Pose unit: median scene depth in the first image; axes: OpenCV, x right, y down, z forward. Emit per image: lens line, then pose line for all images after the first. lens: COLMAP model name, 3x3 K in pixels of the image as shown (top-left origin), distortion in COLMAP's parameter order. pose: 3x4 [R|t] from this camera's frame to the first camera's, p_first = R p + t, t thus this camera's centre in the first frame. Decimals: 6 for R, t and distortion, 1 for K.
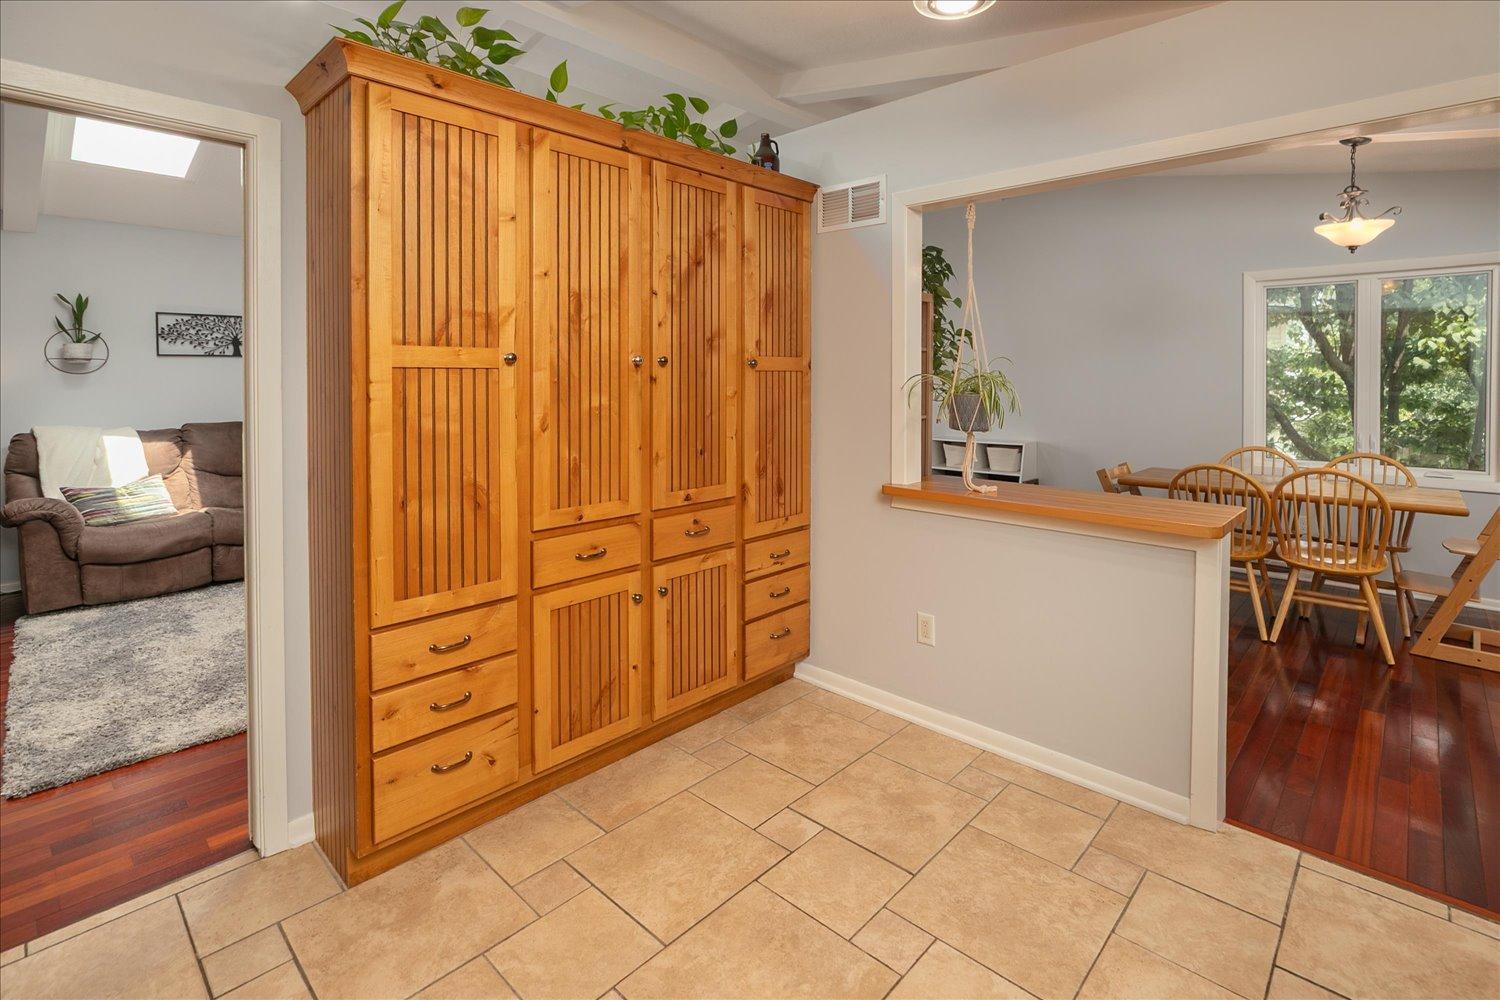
lens RADIAL K [[712.1, 0, 808.8], [0, 712.1, 388.7], [0, 0, 1]] dist [0.000351, 0.000056]
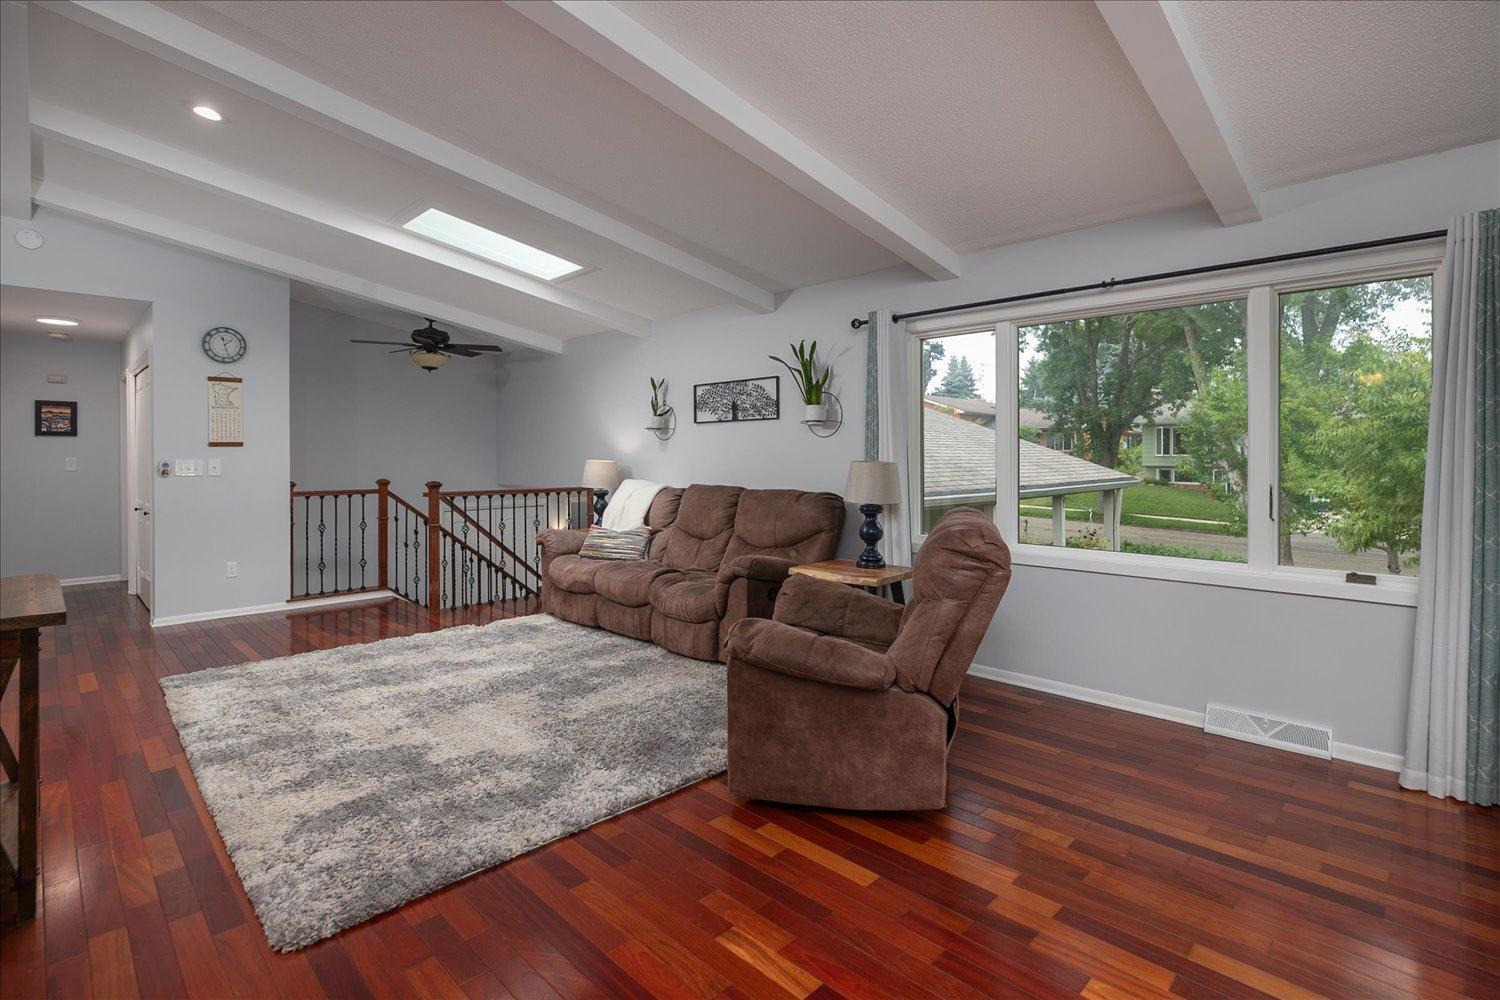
lens RADIAL K [[723.2, 0, 753.2], [0, 723.2, 466.7], [0, 0, 1]] dist [-0.004512, 0.000237]
pose [[-0.074718, 0.015596, -0.997083, 0.276062], [-0.012012, 0.999791, 0.016539, 0.003204], [0.997132, 0.013212, -0.074515, 1.350139]]
